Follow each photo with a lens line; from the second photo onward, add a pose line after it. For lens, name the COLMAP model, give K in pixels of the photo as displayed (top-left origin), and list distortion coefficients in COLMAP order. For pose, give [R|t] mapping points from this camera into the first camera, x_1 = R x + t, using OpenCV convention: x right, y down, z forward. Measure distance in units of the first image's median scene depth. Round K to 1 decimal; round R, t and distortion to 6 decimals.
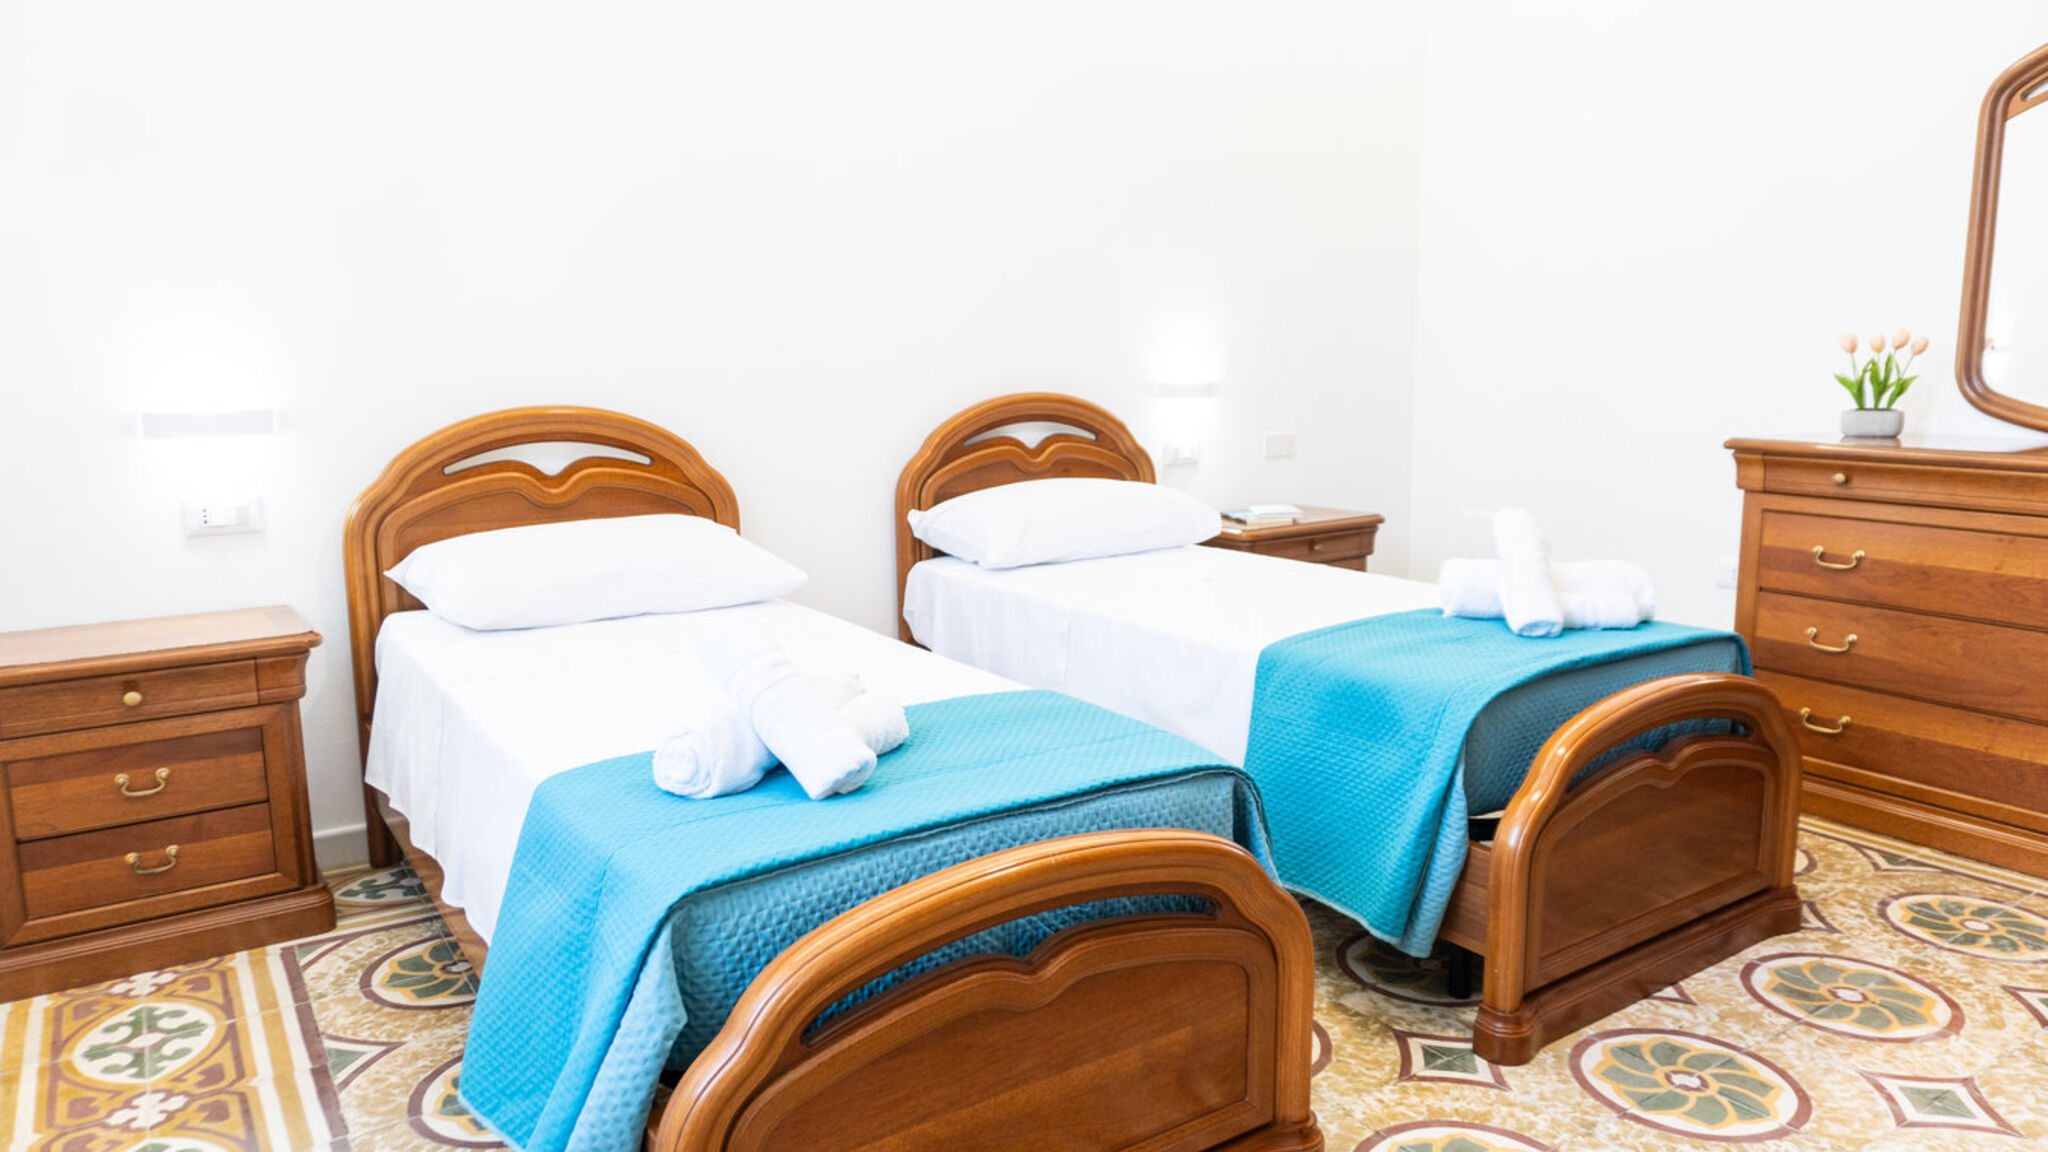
lens RADIAL K [[1366.1, 0, 1019.2], [0, 1366.1, 568.2], [0, 0, 1]] dist [-0.014838, -0.002311]
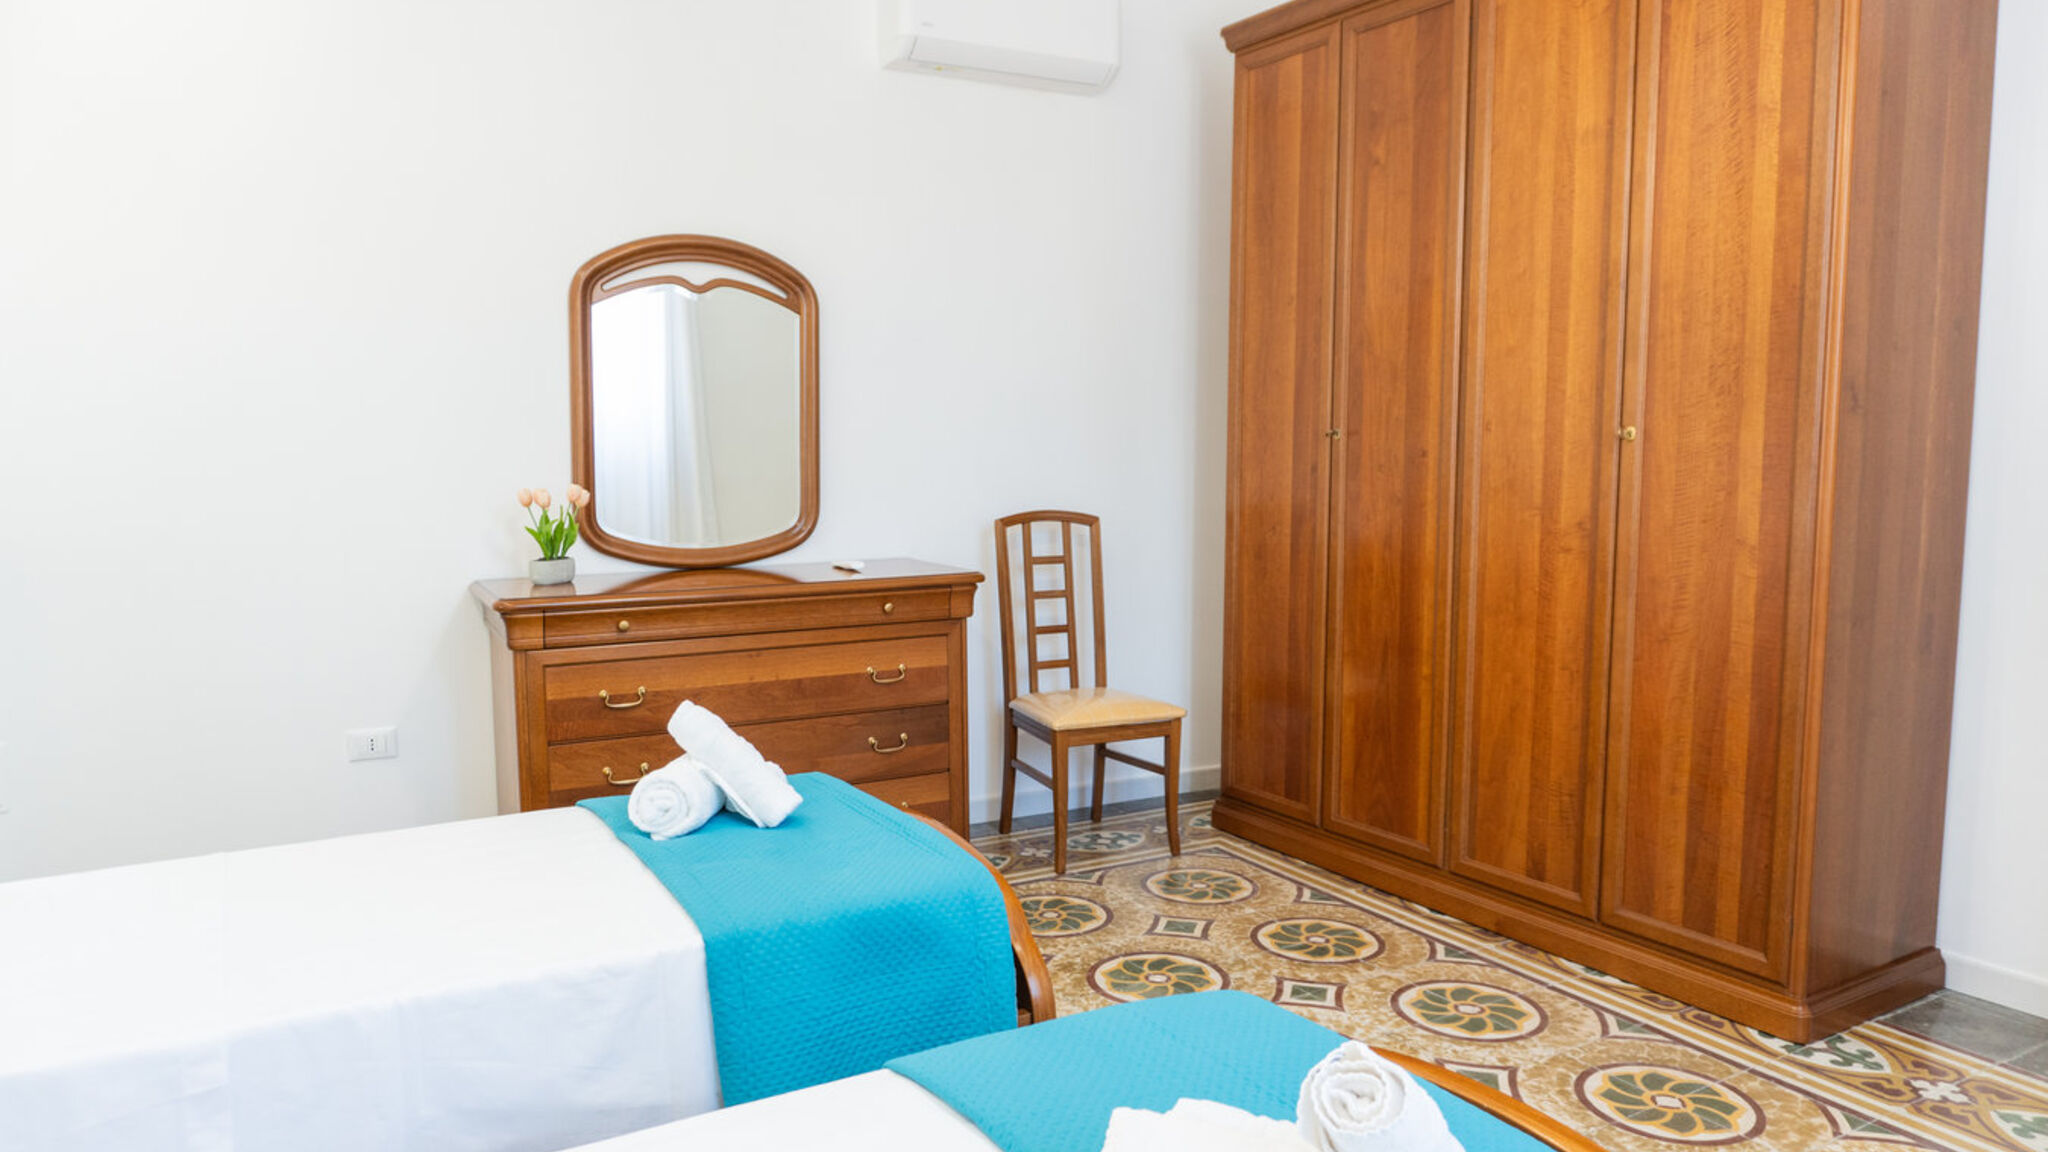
lens RADIAL K [[1386.5, 0, 1023.0], [0, 1386.5, 565.9], [0, 0, 1]] dist [-0.012741, -0.004978]
pose [[0.058229, -0.089518, 0.994282, -0.600445], [0.161429, 0.983708, 0.079112, -0.189353], [-0.985165, 0.155899, 0.071731, 0.765730]]
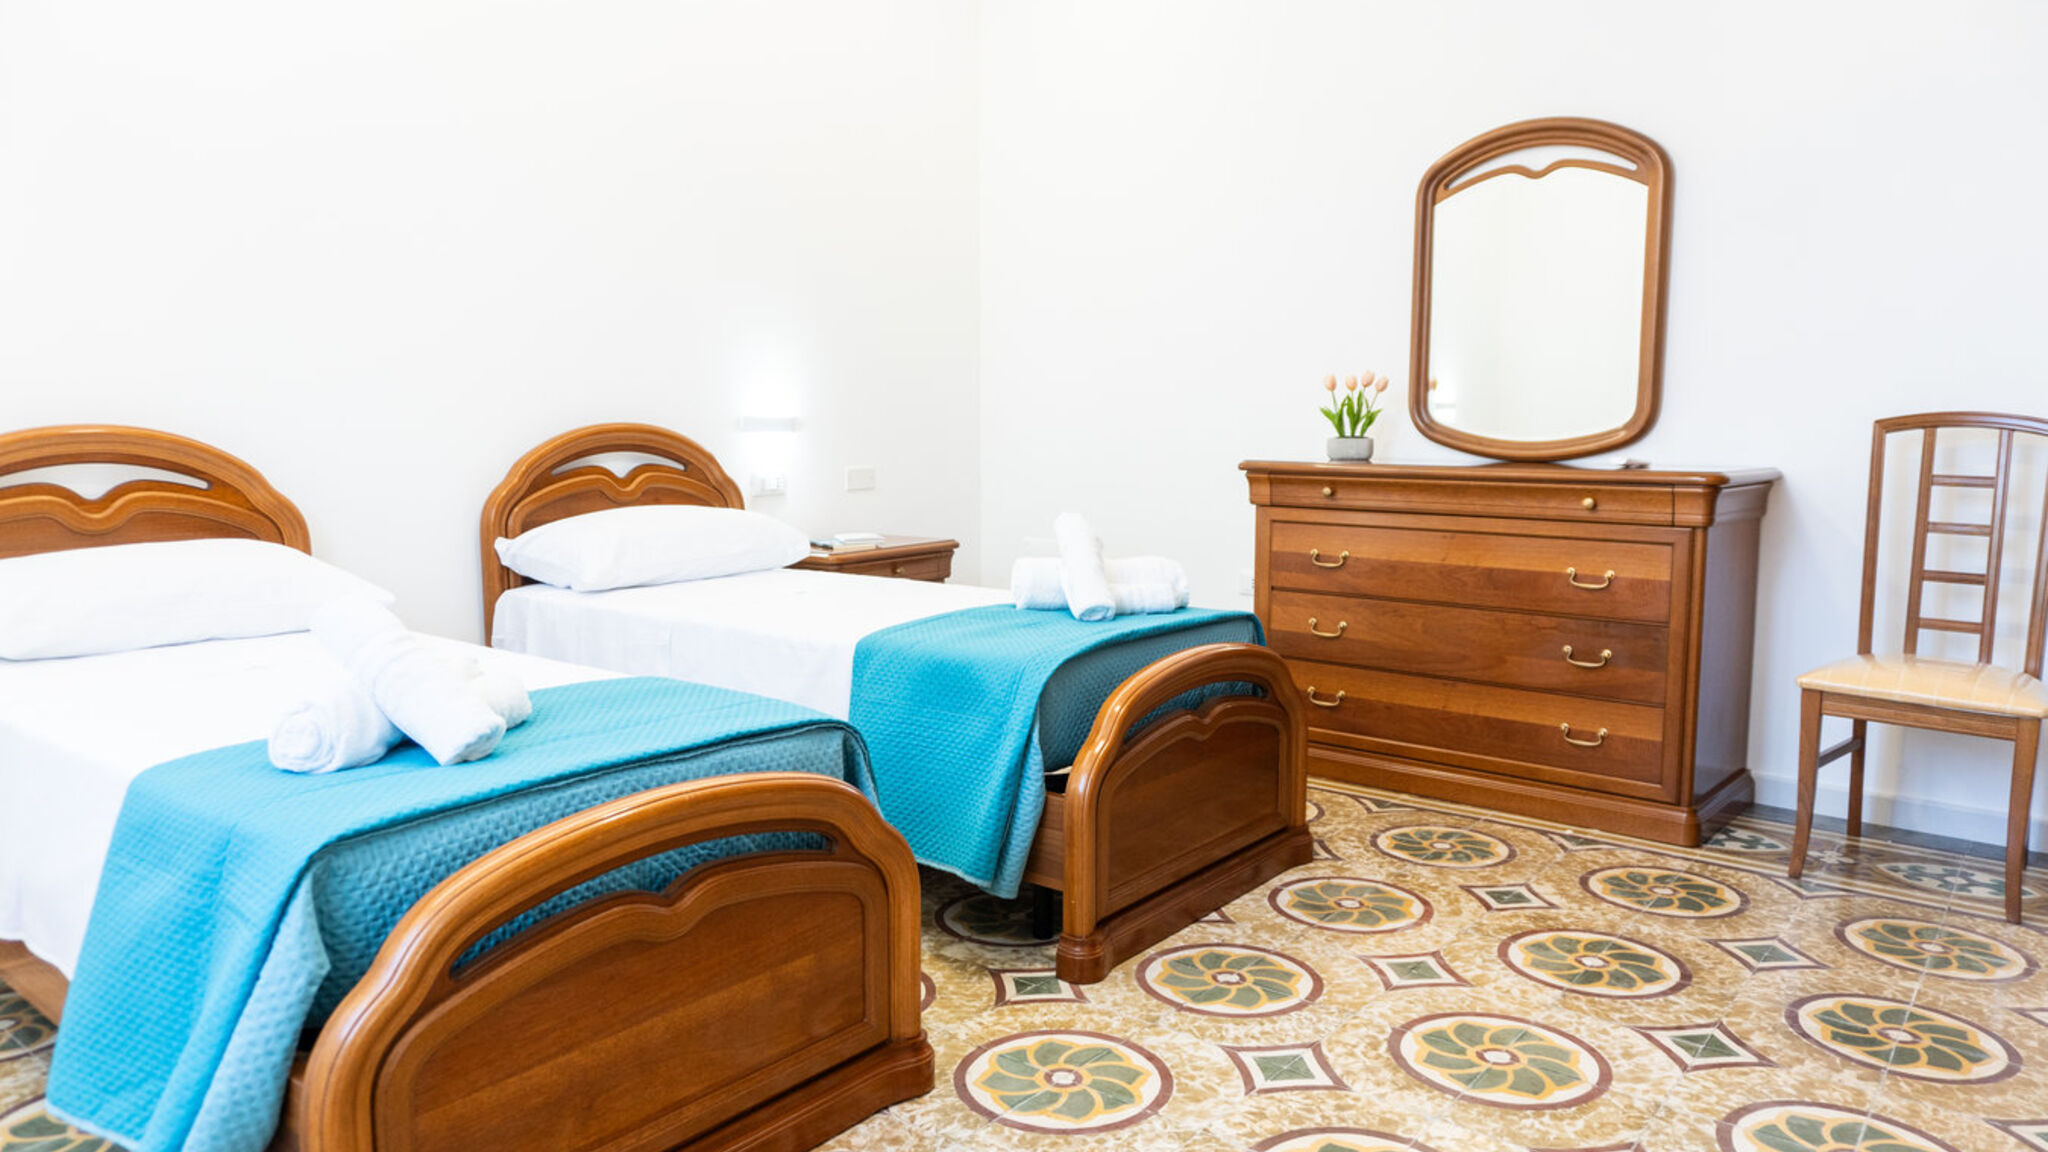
lens RADIAL K [[1369.4, 0, 1017.6], [0, 1369.4, 571.0], [0, 0, 1]] dist [-0.010598, -0.008694]
pose [[0.952738, -0.023766, 0.302863, -0.031553], [0.037999, 0.998429, -0.041189, 0.055427], [-0.301409, 0.050751, 0.952143, -0.084144]]
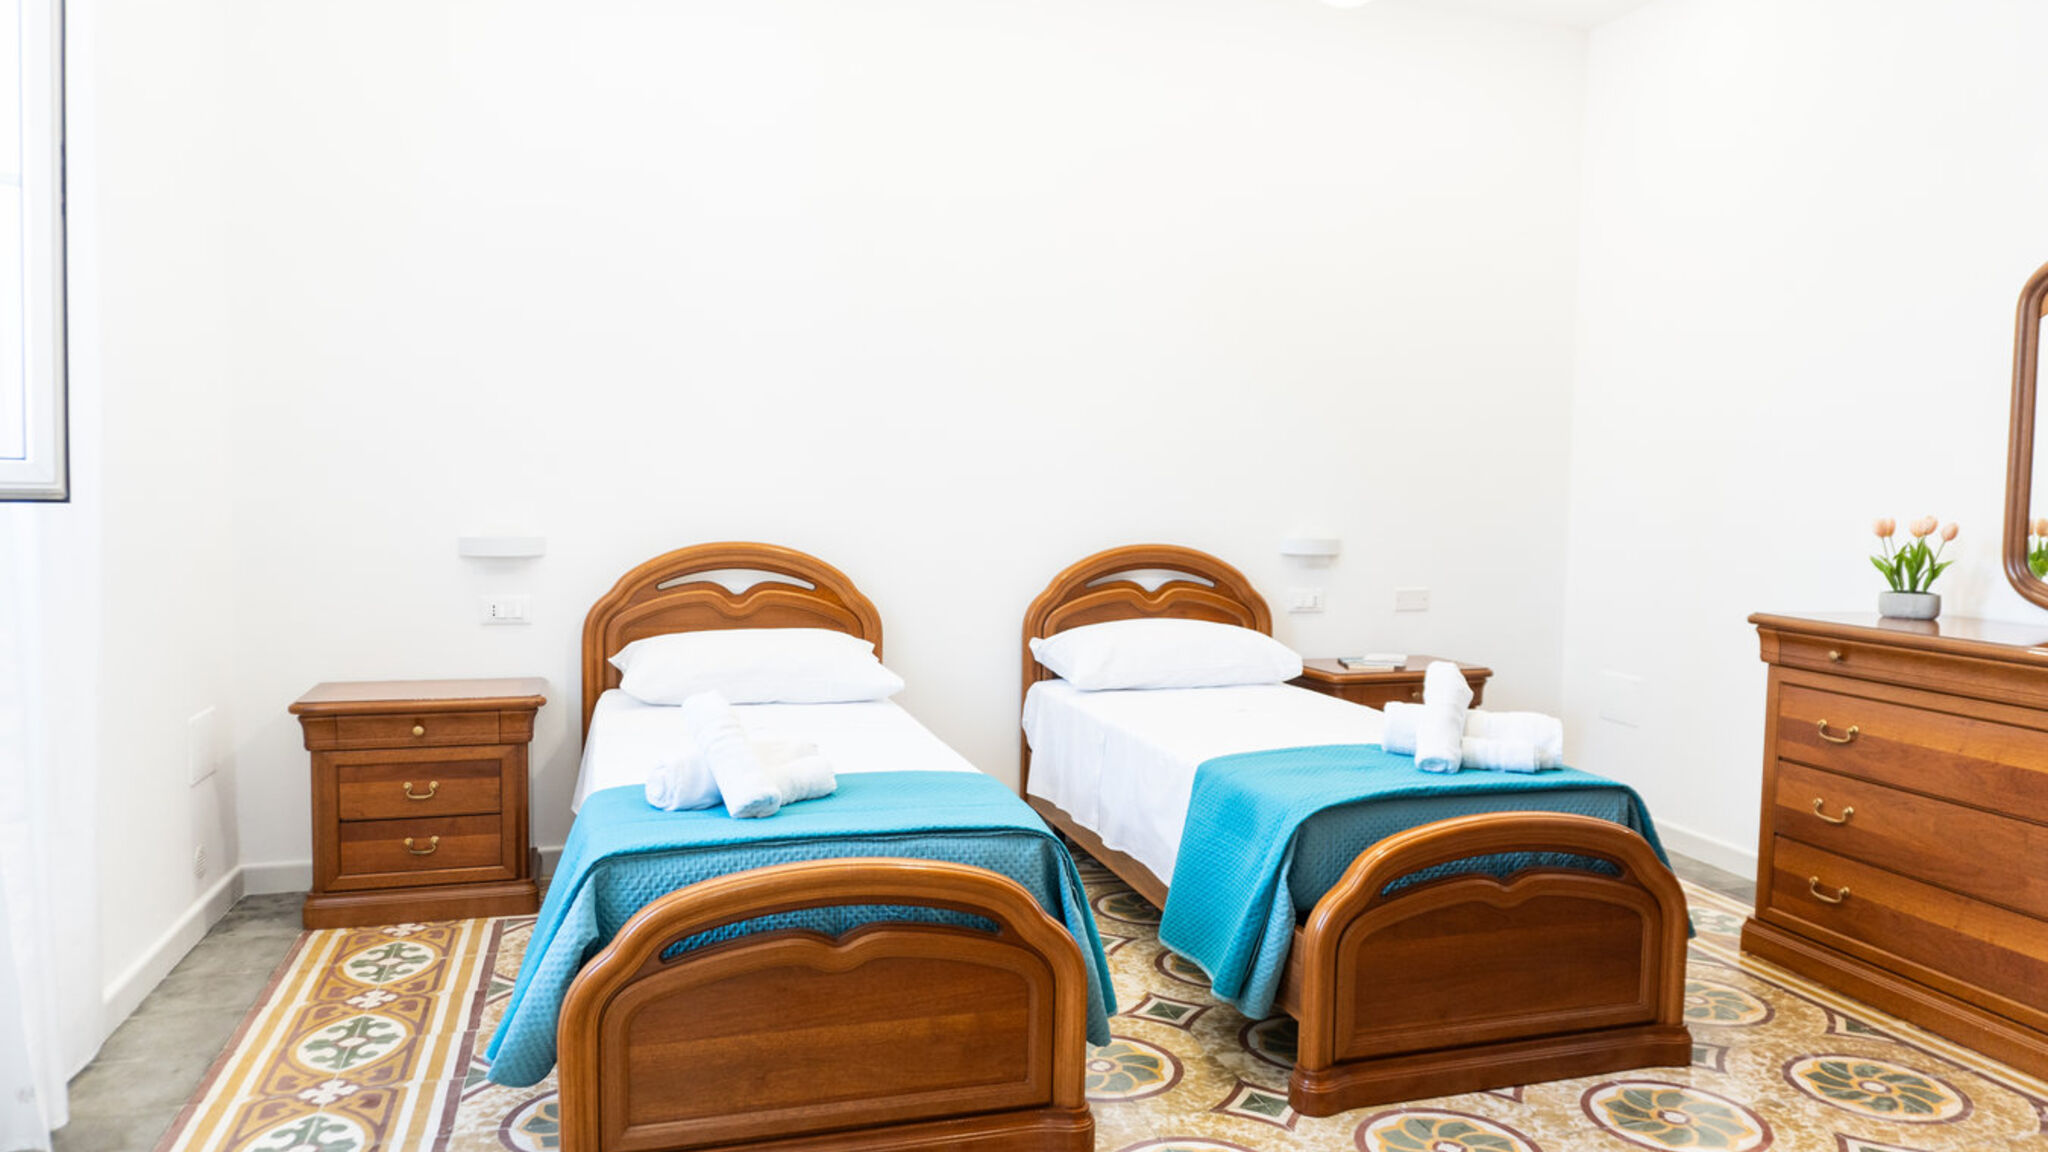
lens RADIAL K [[1386.5, 0, 1023.0], [0, 1386.5, 565.9], [0, 0, 1]] dist [-0.012741, -0.004978]
pose [[0.956940, 0.042674, -0.287130, 0.391516], [-0.070943, 0.993522, -0.088778, 0.005162], [0.281482, 0.105325, 0.953769, -0.260158]]
